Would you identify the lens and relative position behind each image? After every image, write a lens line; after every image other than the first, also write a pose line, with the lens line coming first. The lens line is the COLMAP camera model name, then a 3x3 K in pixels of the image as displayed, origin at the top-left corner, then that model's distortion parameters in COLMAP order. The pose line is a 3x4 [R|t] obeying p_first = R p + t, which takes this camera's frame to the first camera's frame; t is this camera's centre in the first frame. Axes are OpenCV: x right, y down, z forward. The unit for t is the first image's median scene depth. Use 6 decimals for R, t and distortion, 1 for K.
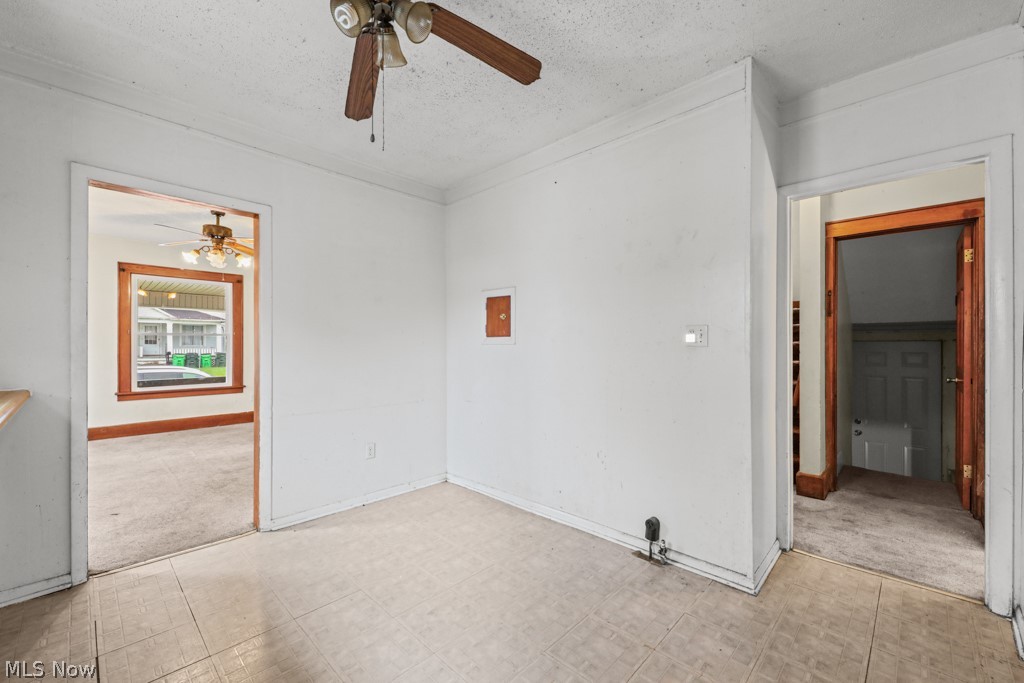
lens RADIAL K [[415.0, 0, 512.7], [0, 415.0, 339.4], [0, 0, 1]] dist [-0.003631, -0.000587]
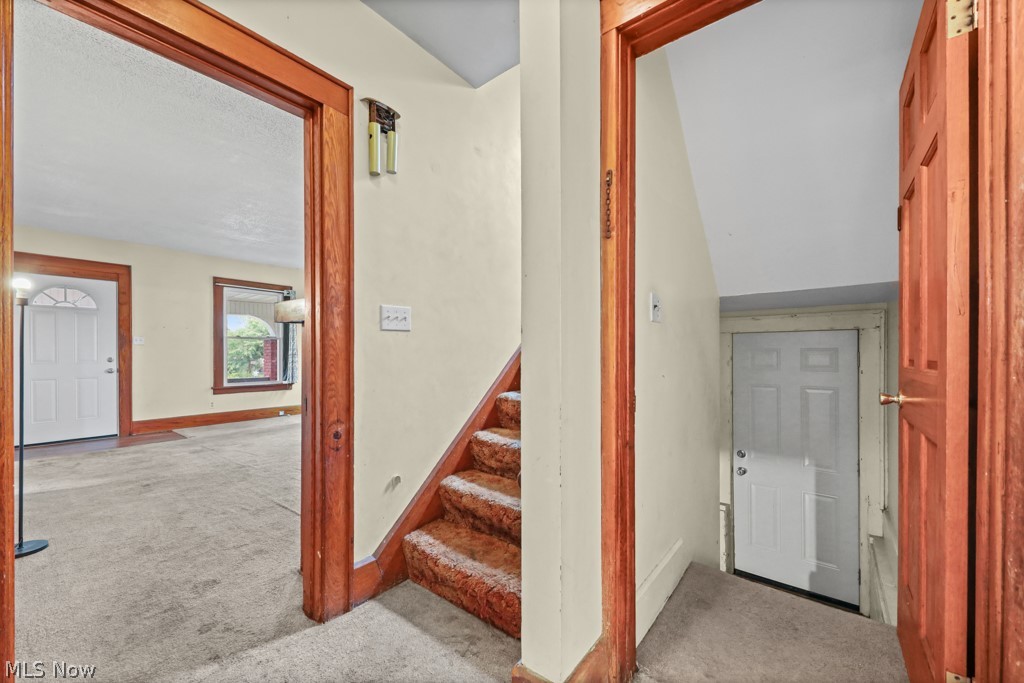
lens RADIAL K [[400.6, 0, 514.1], [0, 400.6, 349.9], [0, 0, 1]] dist [0.005628, -0.000832]
pose [[0.993610, -0.001101, 0.112863, 0.432029], [0.001006, 0.999999, 0.000900, 0.032702], [-0.112864, -0.000781, 0.993610, 0.433705]]
